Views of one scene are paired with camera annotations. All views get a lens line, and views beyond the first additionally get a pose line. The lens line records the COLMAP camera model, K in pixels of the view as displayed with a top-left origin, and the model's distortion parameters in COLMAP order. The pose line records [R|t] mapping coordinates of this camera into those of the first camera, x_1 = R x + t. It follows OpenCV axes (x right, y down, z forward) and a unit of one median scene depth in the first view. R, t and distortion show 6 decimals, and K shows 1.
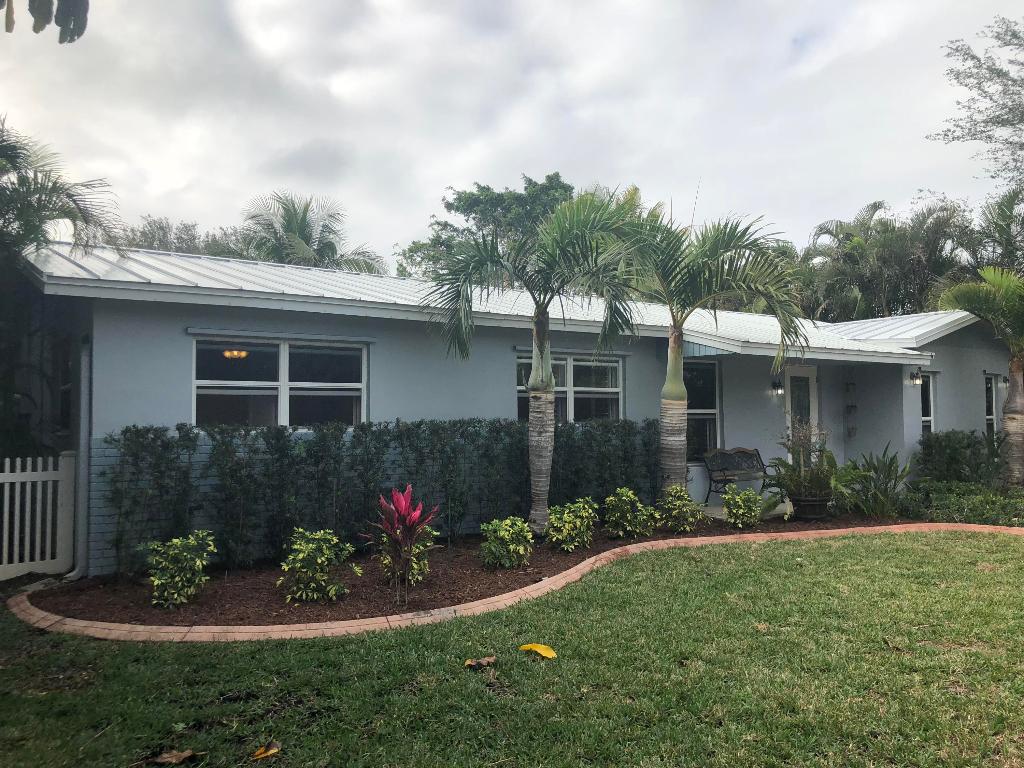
lens RADIAL K [[844.5, 0, 512.0], [0, 844.5, 384.0], [0, 0, 1]] dist [0.010308, 0.003961]
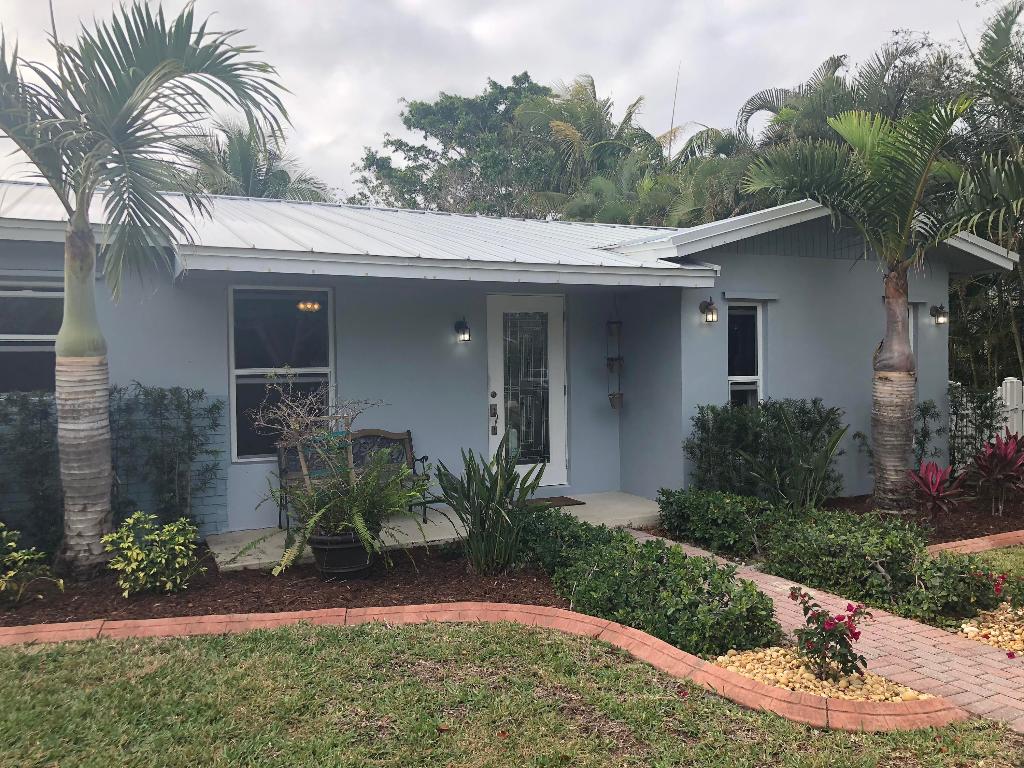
lens RADIAL K [[886.3, 0, 512.6], [0, 886.3, 353.1], [0, 0, 1]] dist [0.049149, 0.000159]
pose [[0.986652, -0.012152, -0.162391, 0.423452], [0.015523, 0.999689, 0.019502, 0.007986], [0.162103, -0.021762, 0.986534, 0.353243]]
